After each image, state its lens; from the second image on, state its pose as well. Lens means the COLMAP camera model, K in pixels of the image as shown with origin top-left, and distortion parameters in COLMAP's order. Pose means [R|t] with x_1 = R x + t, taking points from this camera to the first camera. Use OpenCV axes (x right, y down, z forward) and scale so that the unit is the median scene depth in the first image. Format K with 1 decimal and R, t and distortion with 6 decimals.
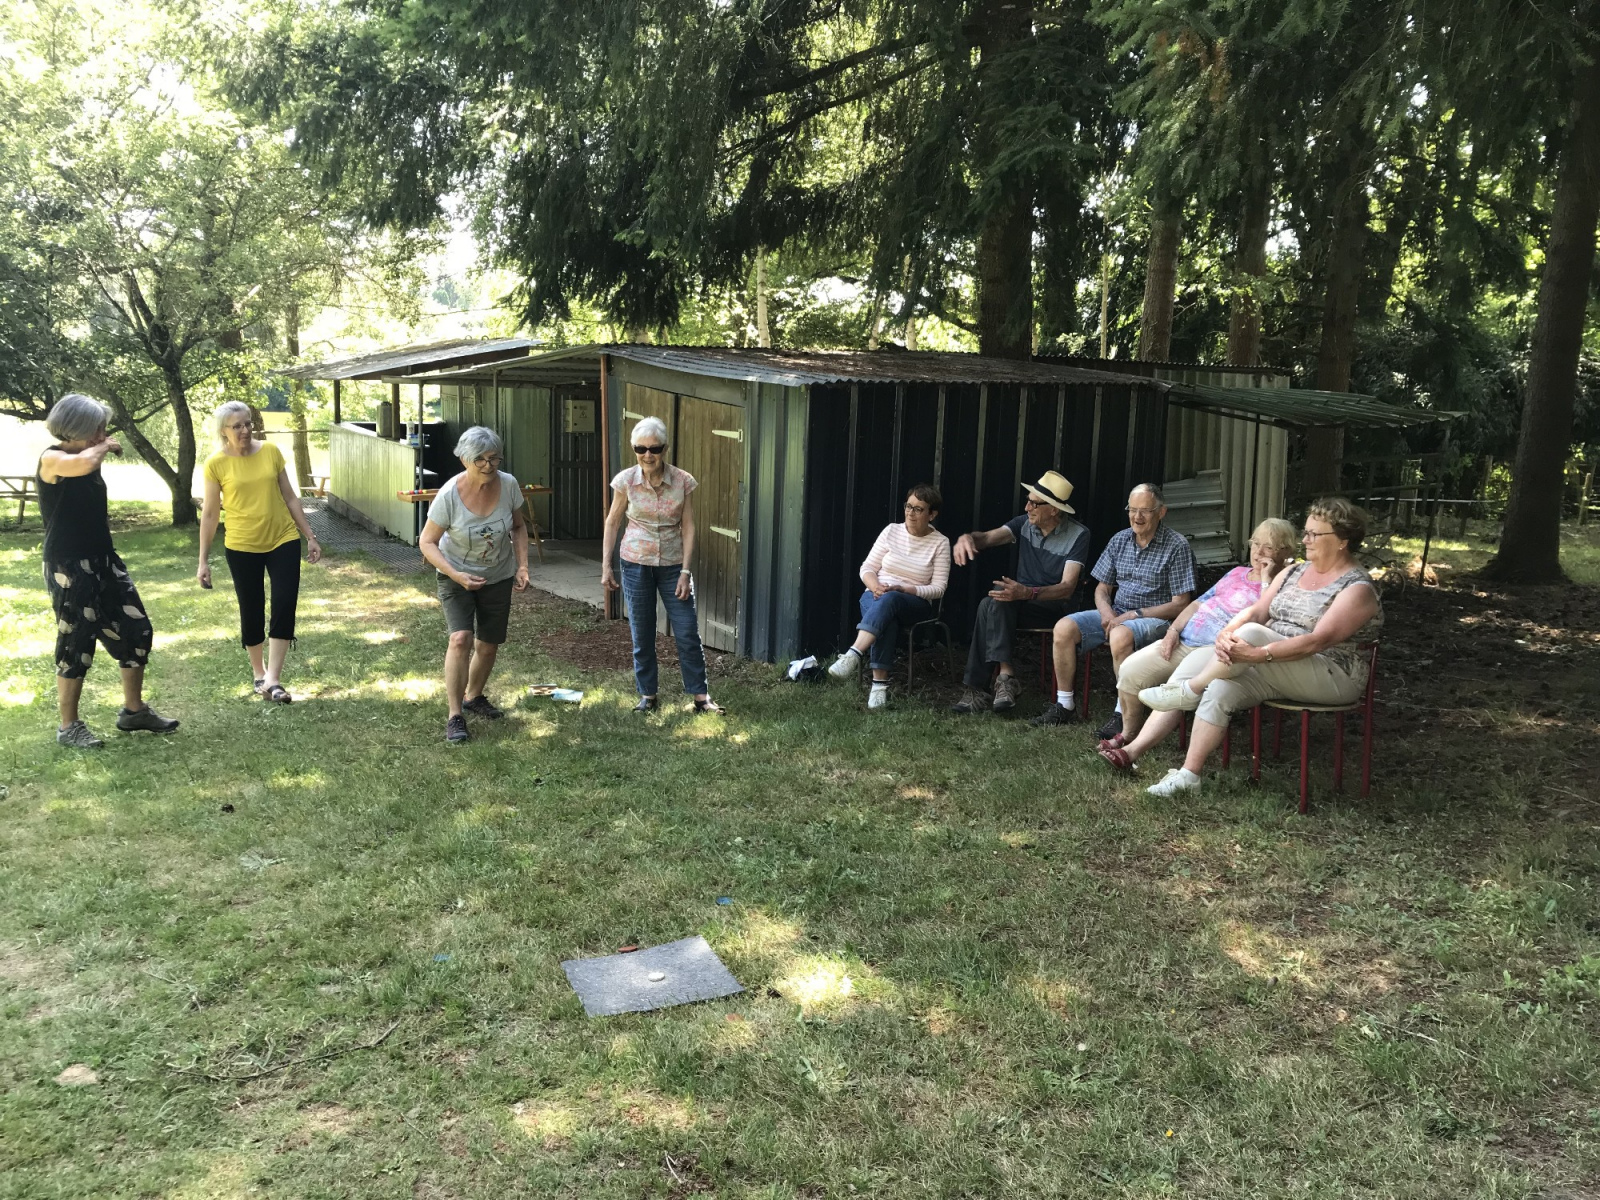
lens RADIAL K [[1309.0, 0, 800.0], [0, 1309.0, 600.0], [0, 0, 1]] dist [0.061639, -0.078190]
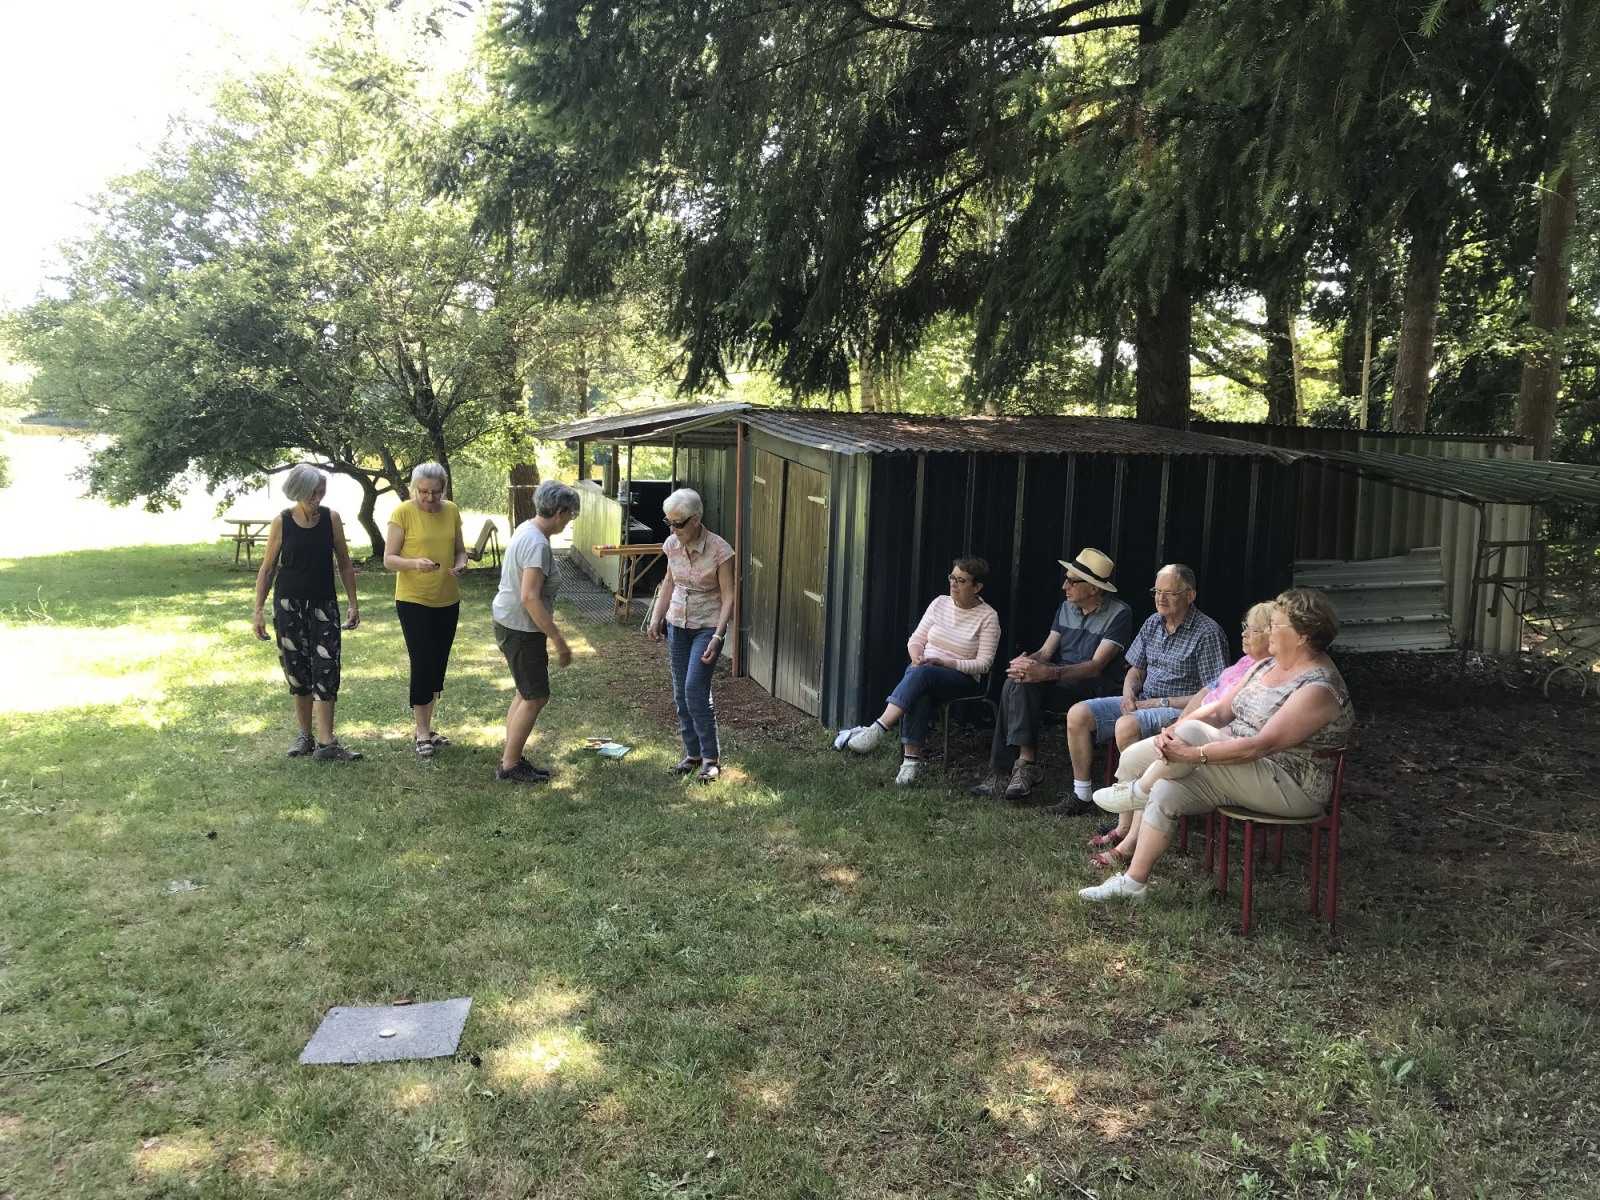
lens RADIAL K [[1309.0, 0, 800.0], [0, 1309.0, 600.0], [0, 0, 1]] dist [0.061639, -0.078190]
pose [[0.971343, 0.037826, -0.234653, 0.212238], [-0.047931, 0.998146, -0.037509, -0.014322], [0.232799, 0.047681, 0.971355, 0.026320]]
